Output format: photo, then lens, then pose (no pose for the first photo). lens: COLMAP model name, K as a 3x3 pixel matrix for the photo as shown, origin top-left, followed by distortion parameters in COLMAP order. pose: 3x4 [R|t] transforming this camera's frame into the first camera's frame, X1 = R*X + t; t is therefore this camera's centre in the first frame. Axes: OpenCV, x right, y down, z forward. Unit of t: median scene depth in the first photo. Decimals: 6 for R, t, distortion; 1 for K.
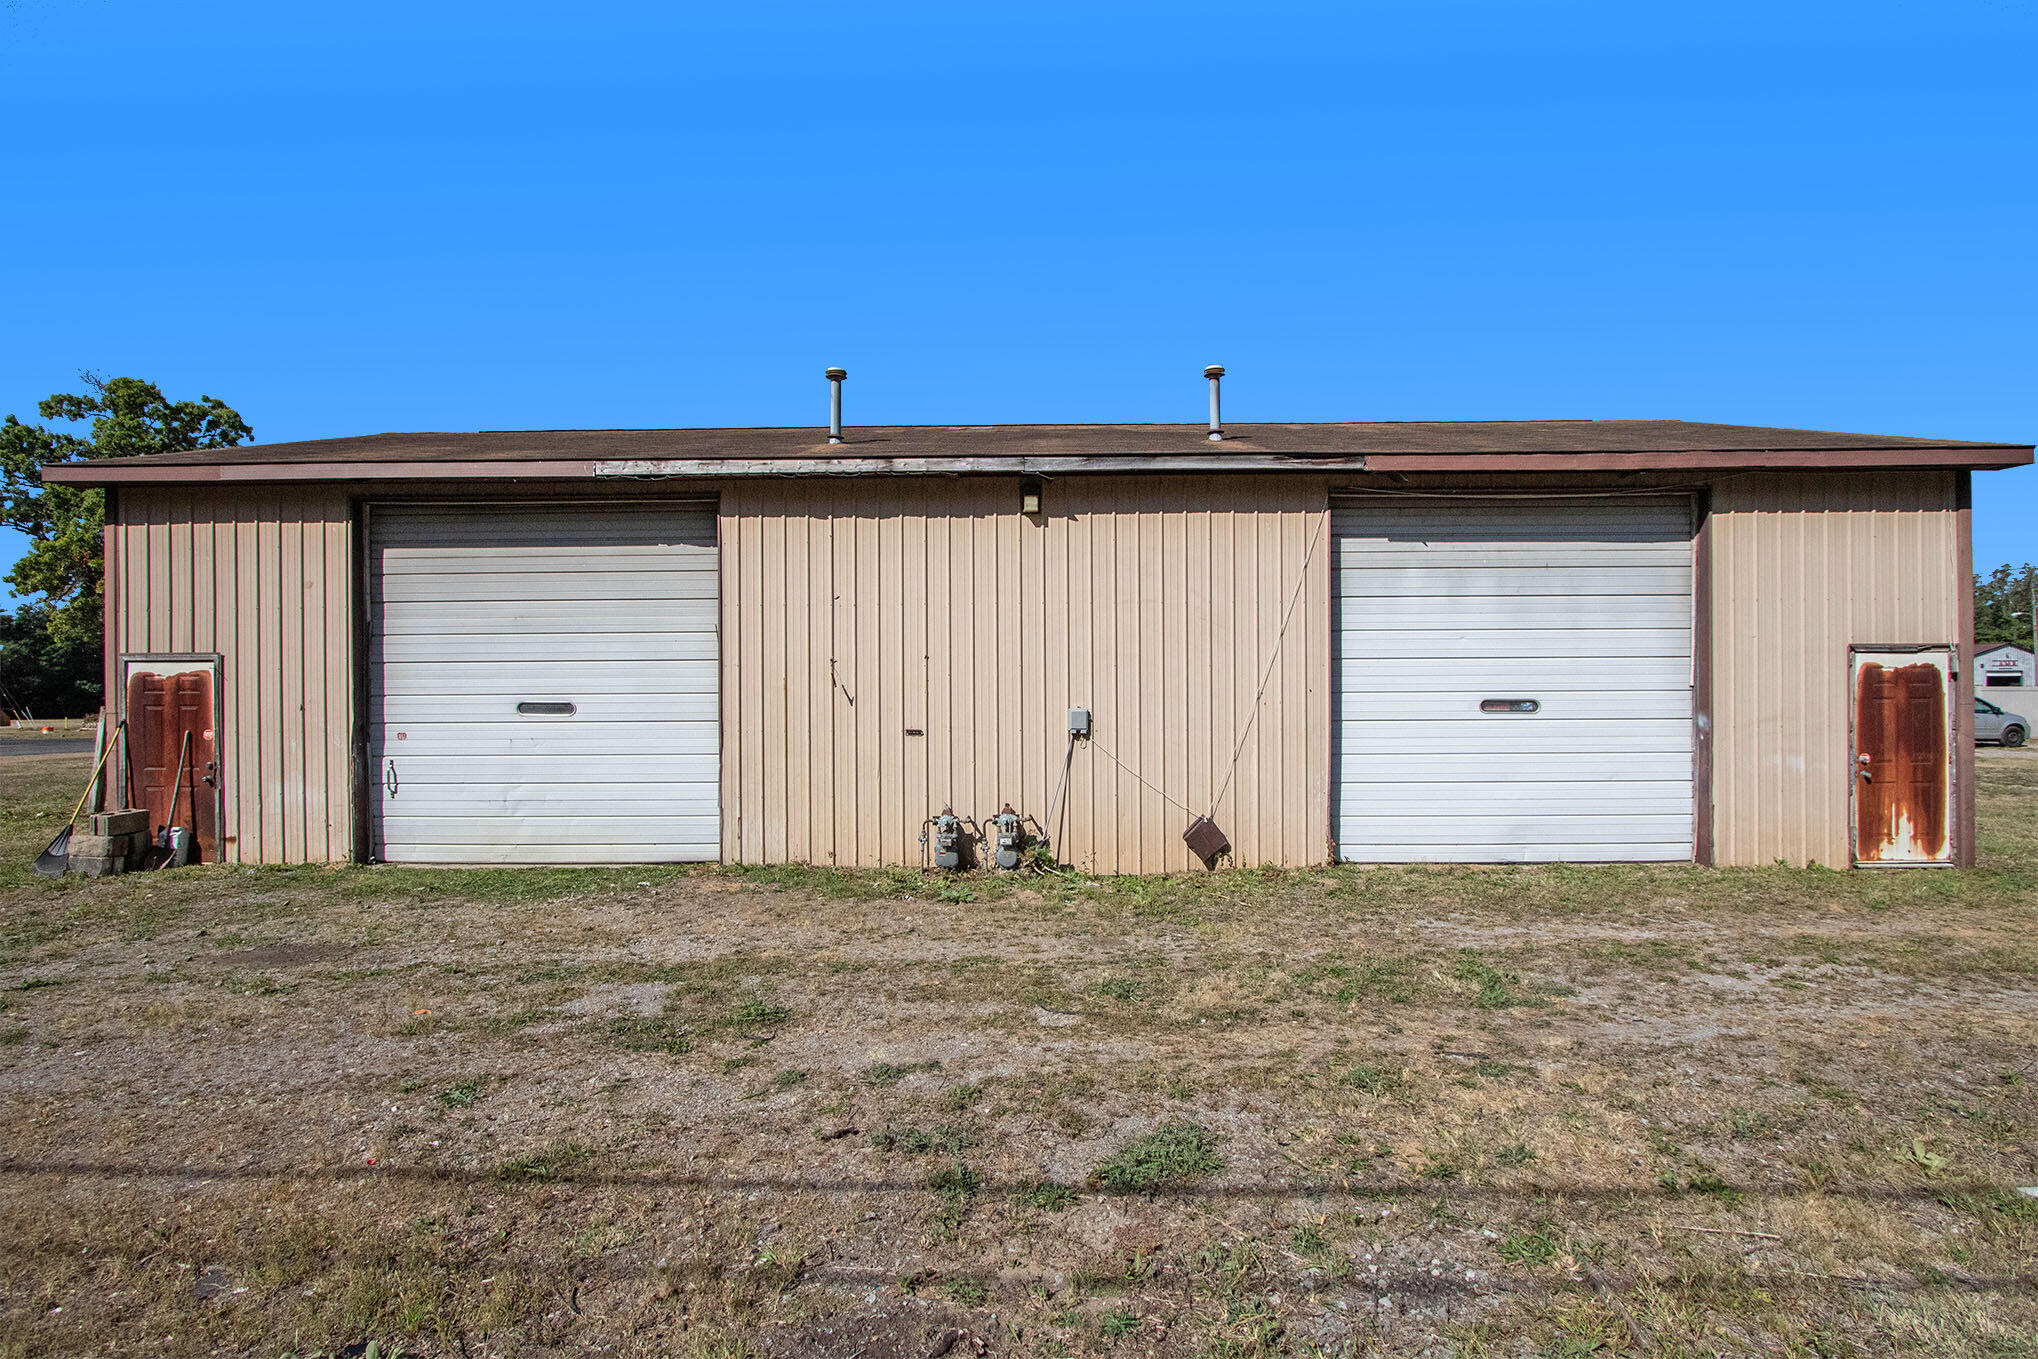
lens RADIAL K [[935.3, 0, 1019.0], [0, 935.3, 679.5], [0, 0, 1]] dist [-0.010747, 0.000075]
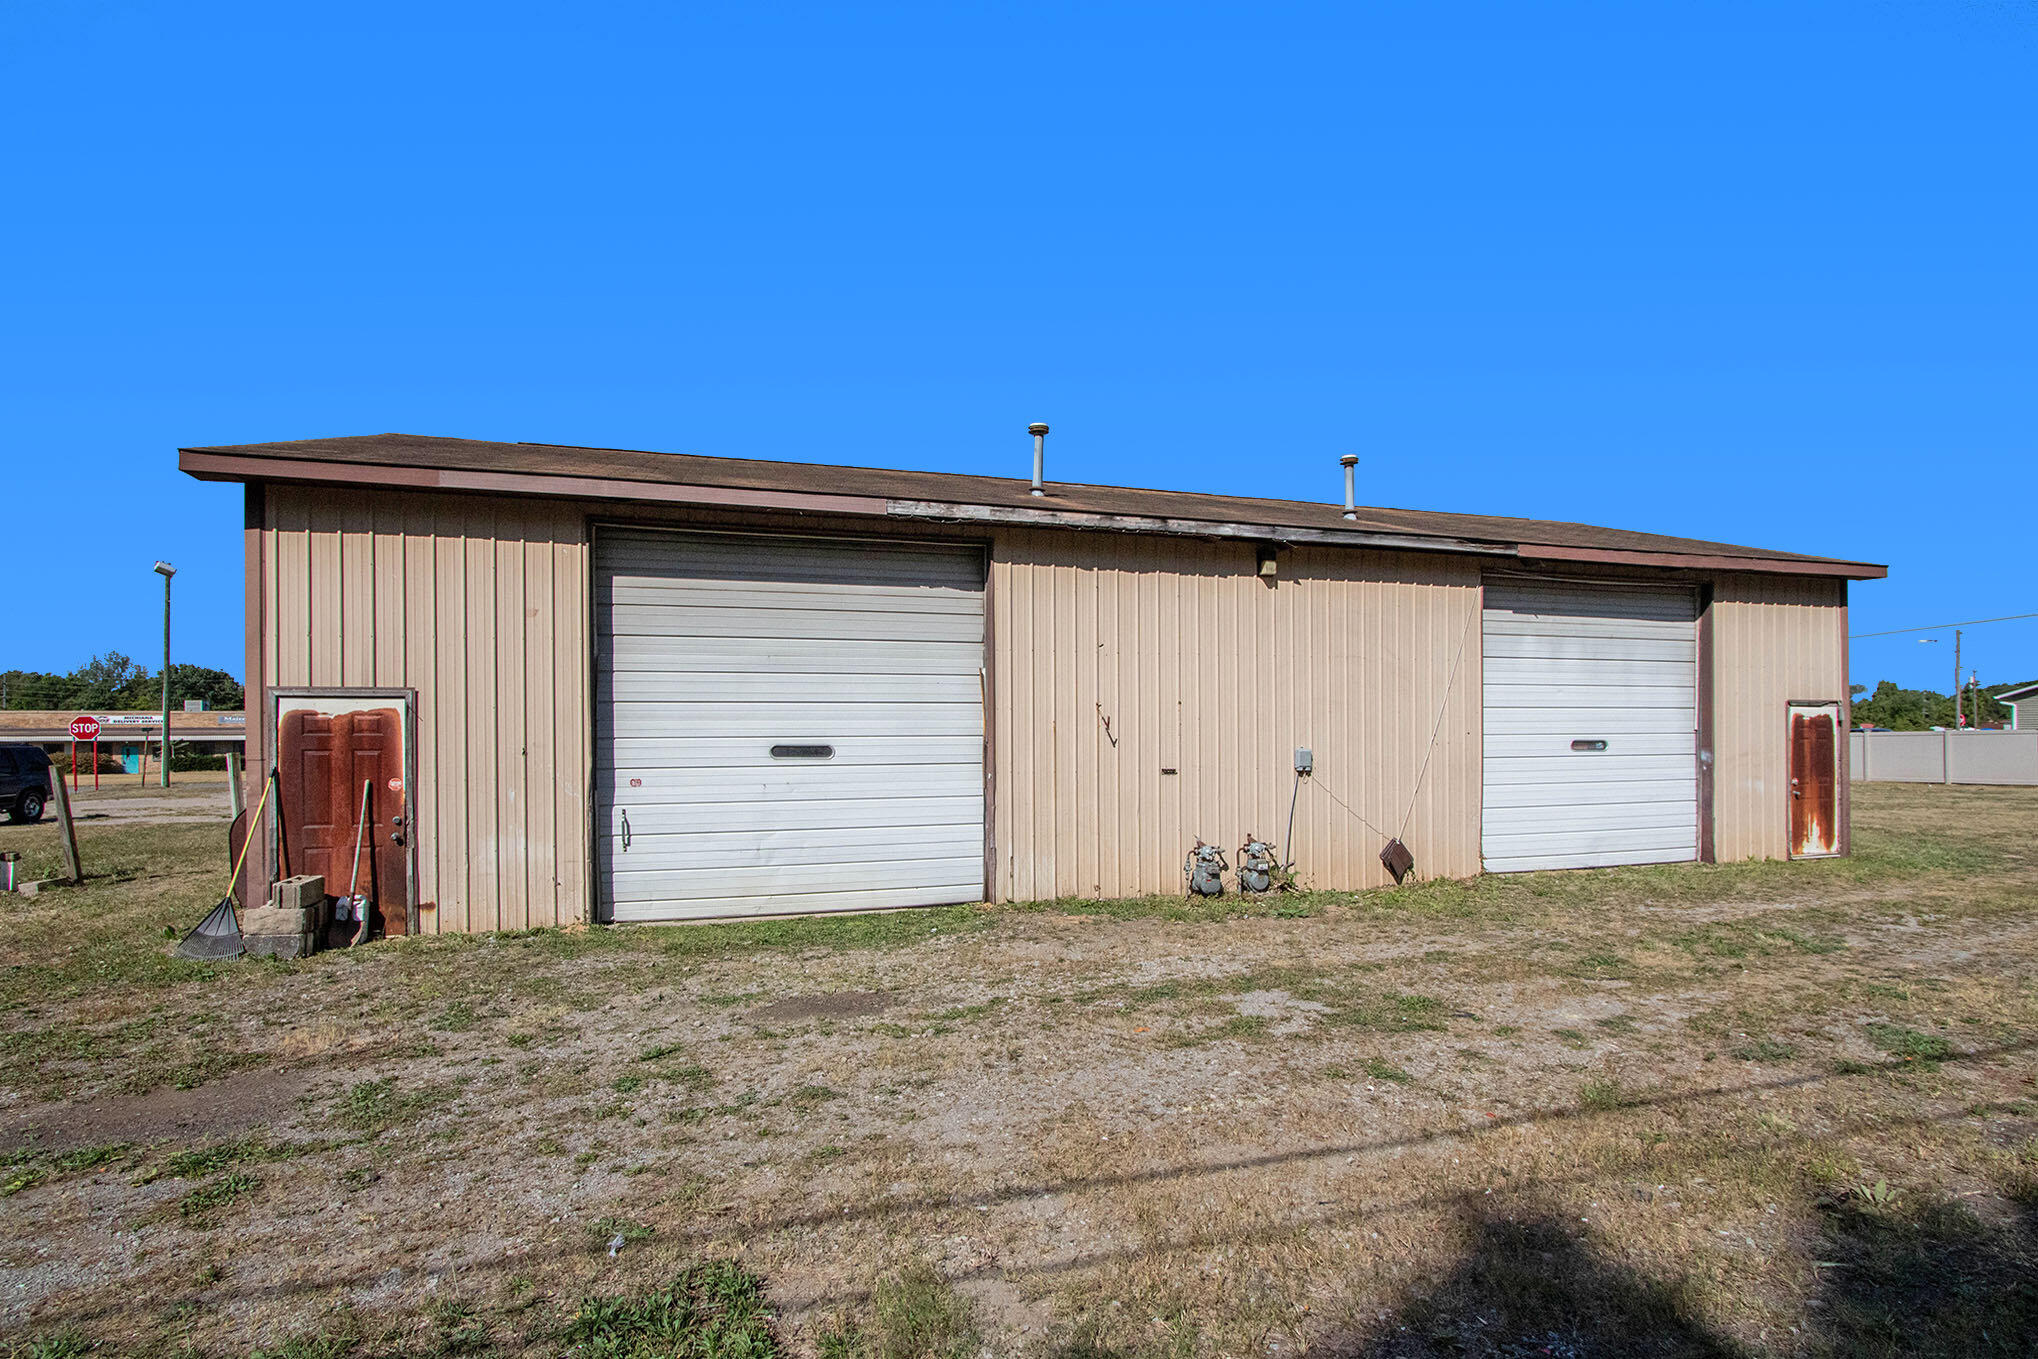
lens RADIAL K [[948.3, 0, 1013.3], [0, 948.3, 726.9], [0, 0, 1]] dist [-0.007874, 0.000146]
pose [[0.951546, 0.002758, 0.307494, -0.627645], [-0.002642, 0.999996, -0.000794, 0.006216], [-0.307495, -0.000057, 0.951550, 0.005907]]
